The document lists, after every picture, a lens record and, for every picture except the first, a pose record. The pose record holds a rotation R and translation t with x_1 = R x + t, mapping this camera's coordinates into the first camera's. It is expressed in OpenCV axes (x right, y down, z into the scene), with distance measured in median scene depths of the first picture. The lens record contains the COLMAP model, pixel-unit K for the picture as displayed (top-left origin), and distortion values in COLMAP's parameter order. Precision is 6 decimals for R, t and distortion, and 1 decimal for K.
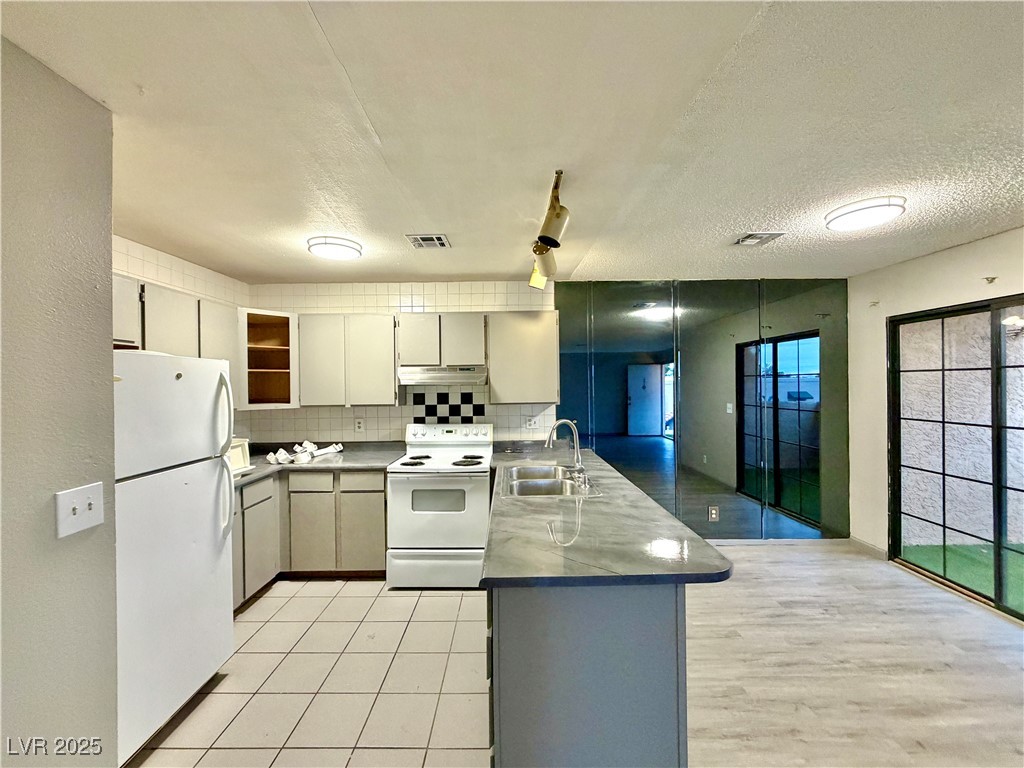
lens RADIAL K [[407.0, 0, 507.9], [0, 407.0, 385.1], [0, 0, 1]] dist [0.000975, 0.000144]
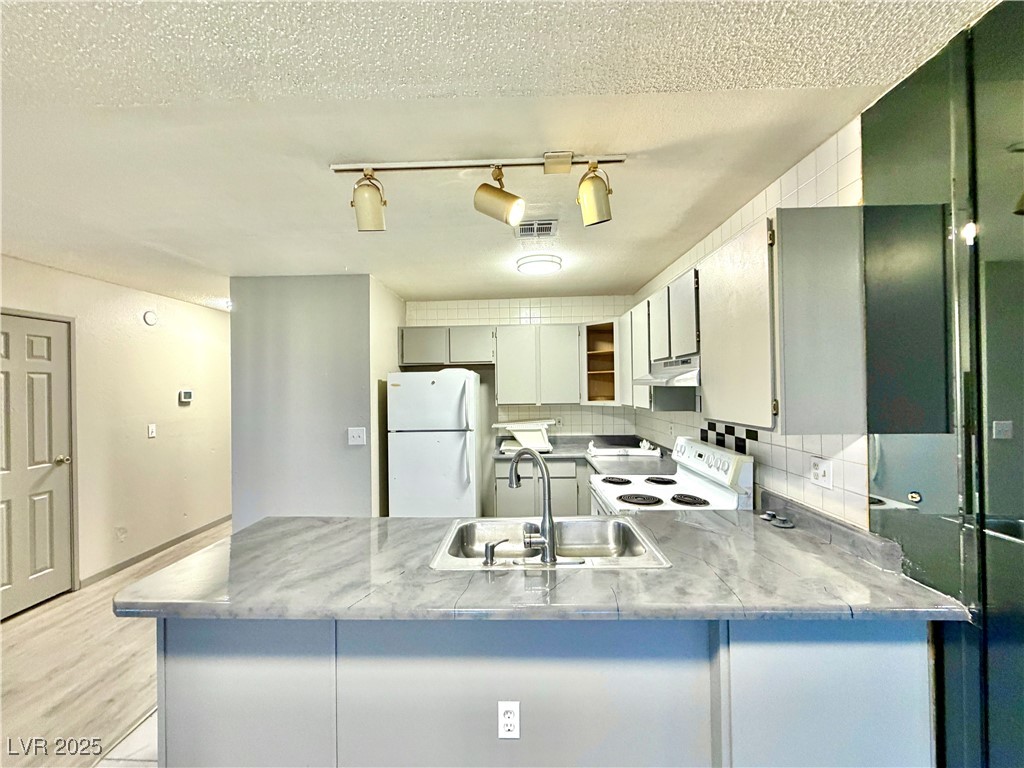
lens RADIAL K [[407.0, 0, 507.9], [0, 407.0, 385.1], [0, 0, 1]] dist [0.000975, 0.000144]
pose [[-0.026469, 0.007062, -0.999625, 0.552180], [0.013673, 0.999884, 0.006702, -0.009913], [0.999556, -0.013490, -0.026562, 0.738270]]
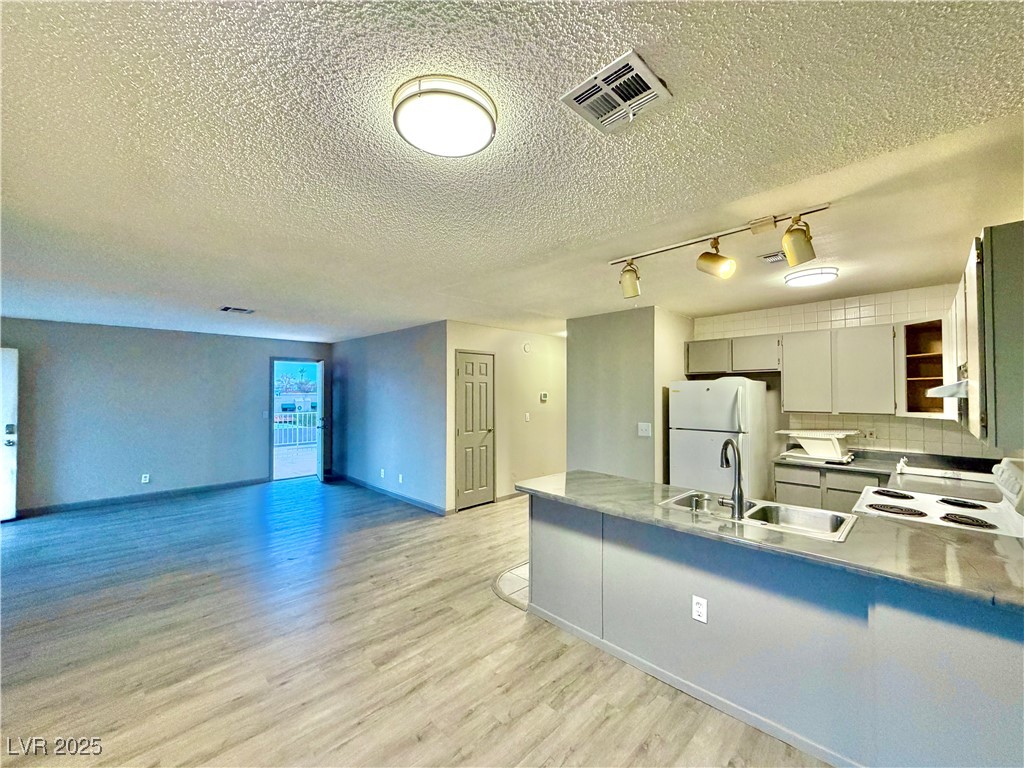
lens RADIAL K [[407.0, 0, 507.9], [0, 407.0, 385.1], [0, 0, 1]] dist [0.000975, 0.000144]
pose [[-0.711696, -0.002553, -0.702483, 0.791125], [0.006388, 0.999929, -0.010105, -0.016151], [0.702459, -0.011679, -0.711629, 0.956037]]
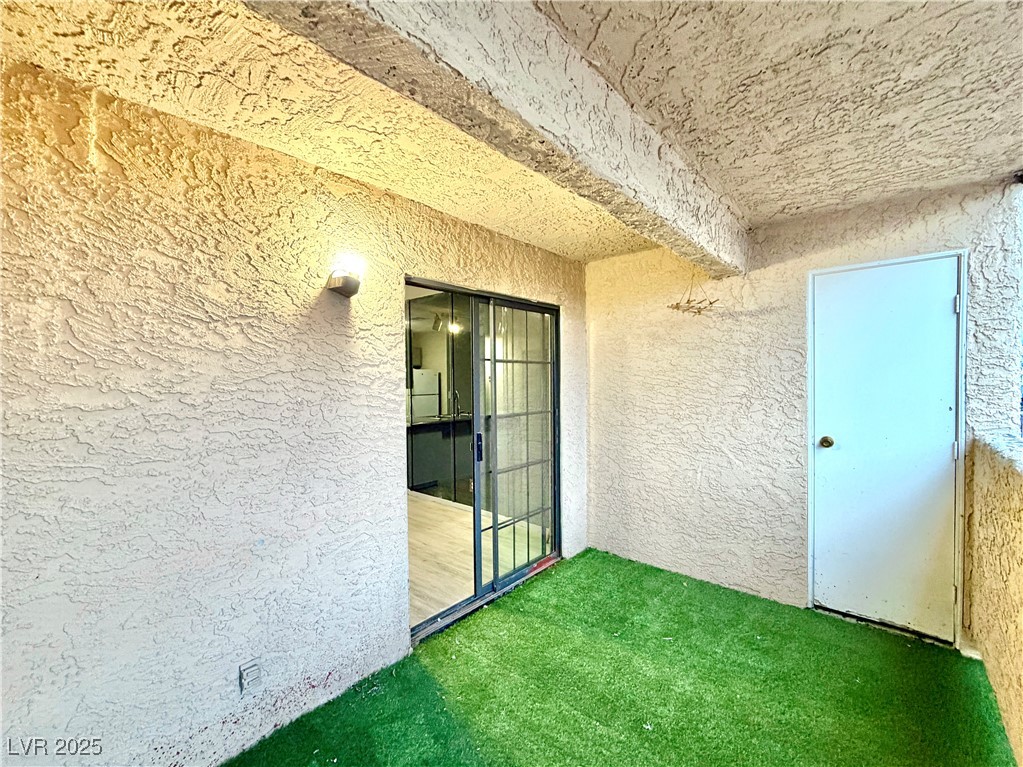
lens RADIAL K [[417.6, 0, 508.4], [0, 417.6, 396.7], [0, 0, 1]] dist [0.001566, 0.000176]
pose [[0.745119, 0.025887, -0.666429, 1.507653], [0.006298, 0.998929, 0.045845, -0.002488], [0.666902, -0.038357, 0.744158, 0.176495]]
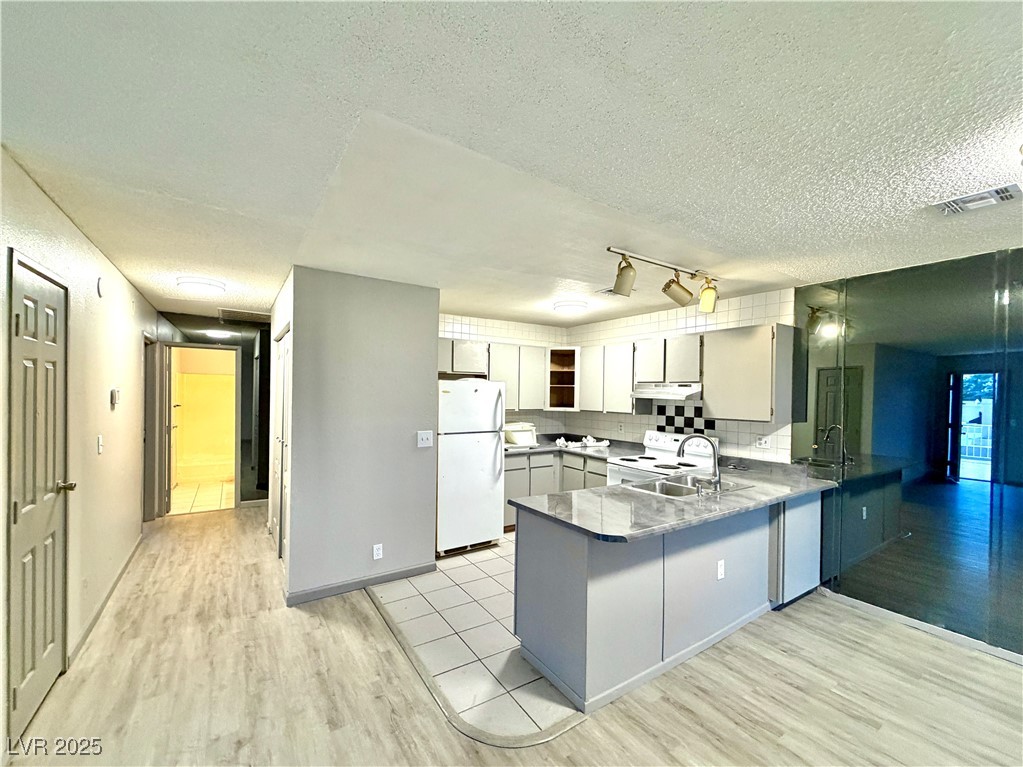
lens RADIAL K [[417.6, 0, 508.4], [0, 417.6, 396.7], [0, 0, 1]] dist [0.001566, 0.000176]
pose [[0.550936, 0.028776, -0.834051, 0.591202], [-0.023949, 0.999539, 0.018666, -0.018458], [0.834204, 0.009691, 0.551371, -0.034561]]
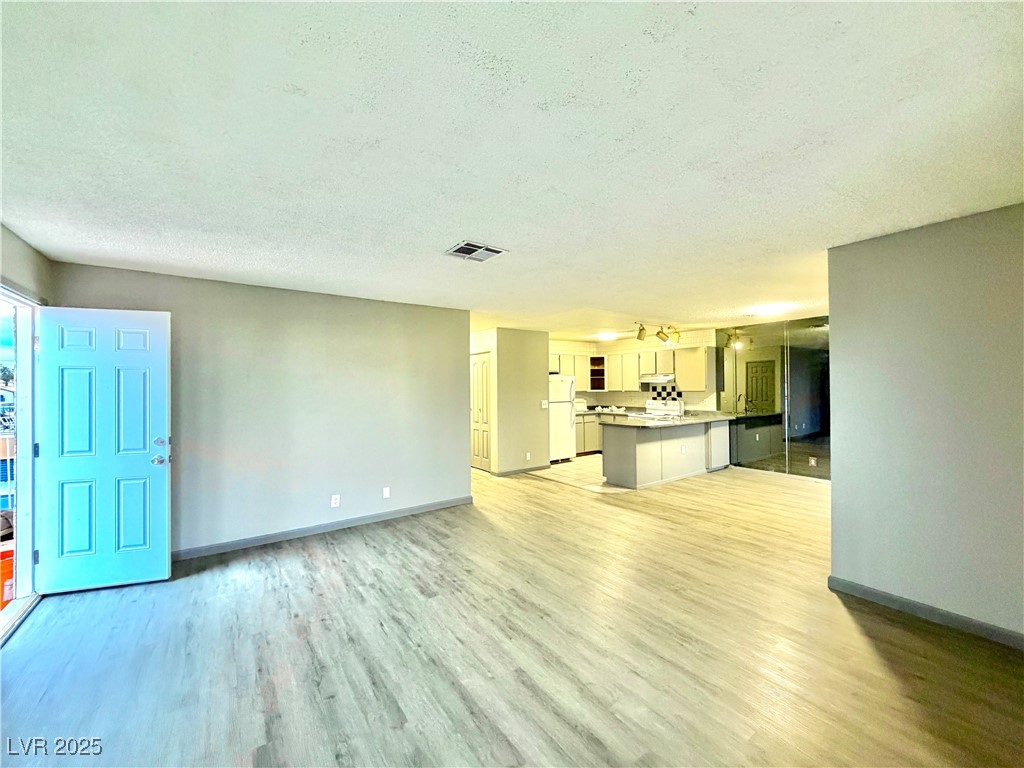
lens RADIAL K [[407.0, 0, 507.9], [0, 407.0, 385.1], [0, 0, 1]] dist [0.000975, 0.000144]
pose [[0.579523, 0.004129, -0.814945, 1.222882], [0.003581, 0.999965, 0.007613, -0.006495], [0.814948, -0.007330, 0.579488, -1.010201]]
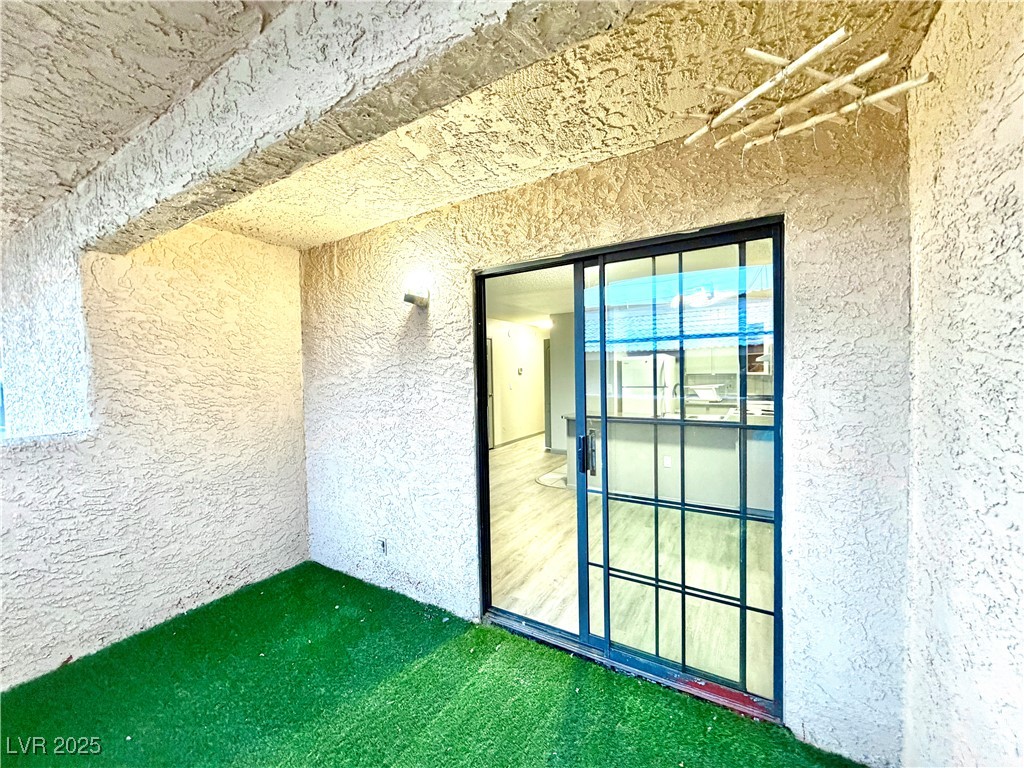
lens RADIAL K [[407.0, 0, 507.9], [0, 407.0, 385.1], [0, 0, 1]] dist [0.000975, 0.000144]
pose [[-0.516555, 0.050545, -0.854761, 1.507469], [0.024718, 0.998720, 0.044120, -0.002384], [0.855897, 0.001662, -0.517144, 0.954978]]
